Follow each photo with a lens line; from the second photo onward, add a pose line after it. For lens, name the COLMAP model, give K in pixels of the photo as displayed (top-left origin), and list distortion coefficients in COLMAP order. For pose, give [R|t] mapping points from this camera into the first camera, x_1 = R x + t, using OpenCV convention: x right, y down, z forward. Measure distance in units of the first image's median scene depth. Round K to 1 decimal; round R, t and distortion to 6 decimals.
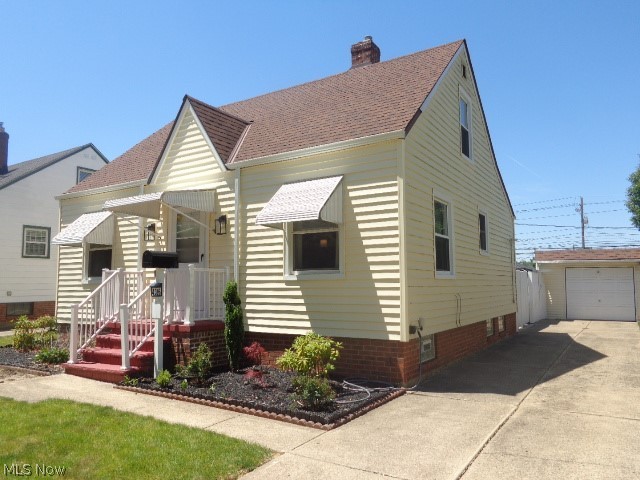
lens RADIAL K [[478.7, 0, 320.0], [0, 478.7, 240.0], [0, 0, 1]] dist [-0.001733, 0.001561]
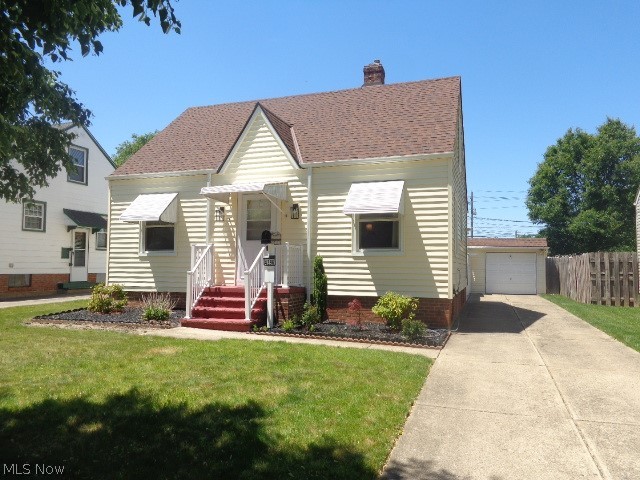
lens RADIAL K [[478.7, 0, 320.0], [0, 478.7, 240.0], [0, 0, 1]] dist [-0.001733, 0.001561]
pose [[0.973721, 0.027892, 0.226029, -0.466295], [-0.036439, 0.998766, 0.033732, -0.001323], [-0.224810, -0.041082, 0.973536, -0.274183]]
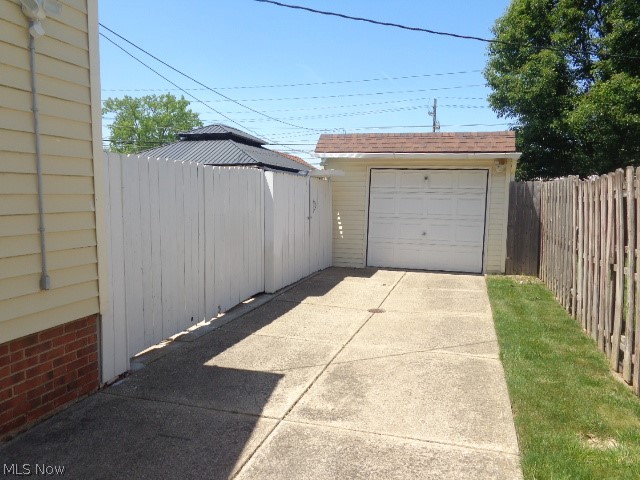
lens RADIAL K [[478.7, 0, 320.0], [0, 478.7, 240.0], [0, 0, 1]] dist [-0.001733, 0.001561]
pose [[0.965128, -0.009300, 0.261615, 0.811730], [-0.040342, 0.982147, 0.183739, 0.102268], [-0.258653, -0.187886, 0.947522, 1.279352]]
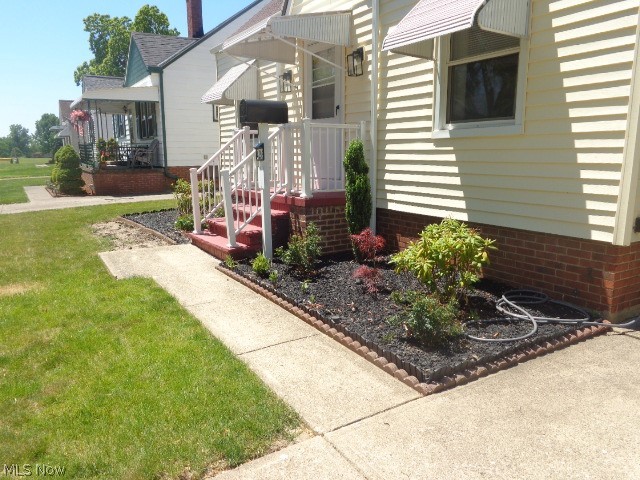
lens RADIAL K [[478.7, 0, 320.0], [0, 478.7, 240.0], [0, 0, 1]] dist [-0.001733, 0.001561]
pose [[0.897969, 0.081025, -0.432535, 0.087409], [0.040868, 0.963301, 0.265296, 0.036468], [0.438157, -0.255904, 0.861703, 0.310049]]
